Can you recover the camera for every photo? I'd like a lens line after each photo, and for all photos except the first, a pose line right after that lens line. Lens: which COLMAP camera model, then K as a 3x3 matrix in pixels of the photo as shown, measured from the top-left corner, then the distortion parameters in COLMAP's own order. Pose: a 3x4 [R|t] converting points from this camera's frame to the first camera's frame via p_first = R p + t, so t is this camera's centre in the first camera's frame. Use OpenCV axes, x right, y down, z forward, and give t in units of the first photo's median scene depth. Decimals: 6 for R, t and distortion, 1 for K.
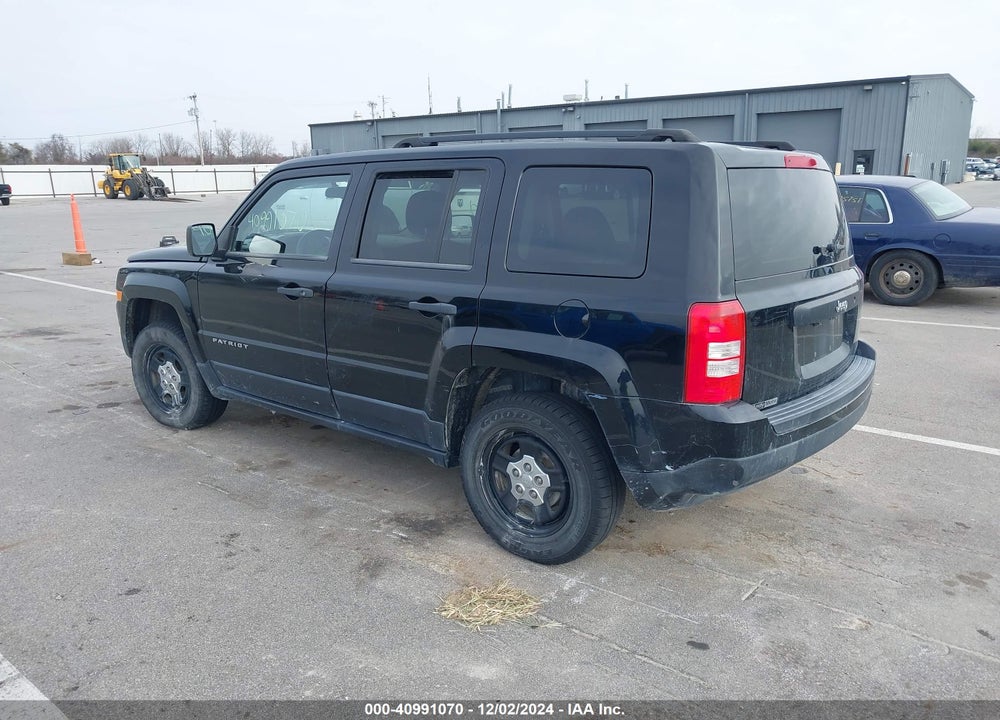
lens RADIAL K [[783.1, 0, 497.4], [0, 783.1, 361.6], [0, 0, 1]] dist [0.008127, -0.007085]
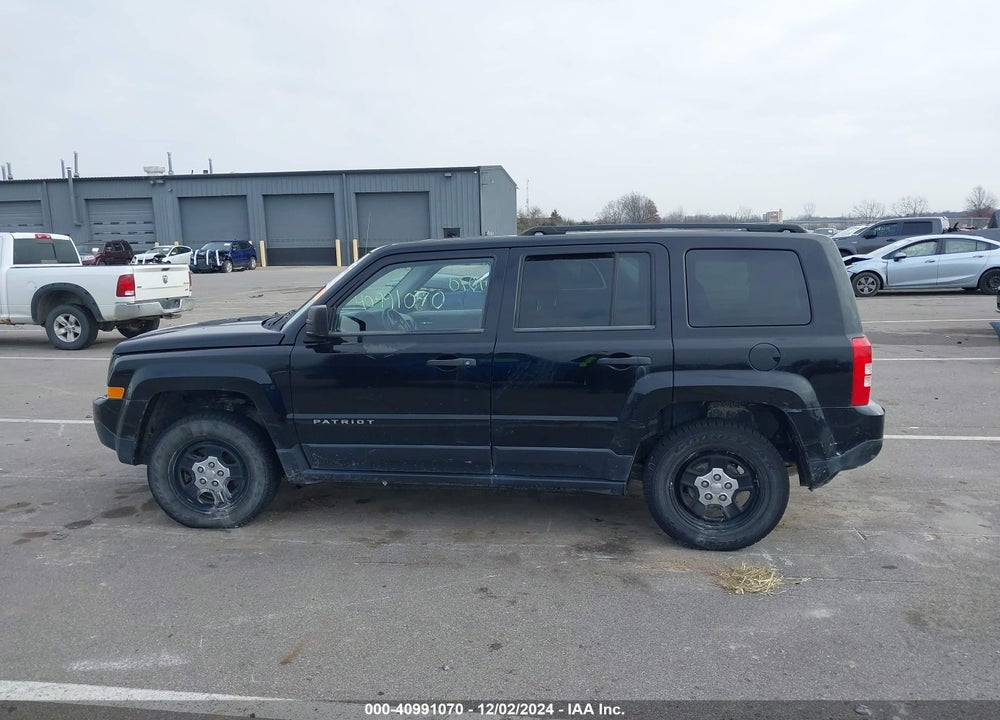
lens RADIAL K [[783.1, 0, 497.4], [0, 783.1, 361.6], [0, 0, 1]] dist [0.008127, -0.007085]
pose [[0.857696, -0.078116, 0.508188, -0.661539], [0.123716, 0.990707, -0.056517, -0.018694], [-0.499051, 0.111346, 0.859390, 0.031095]]
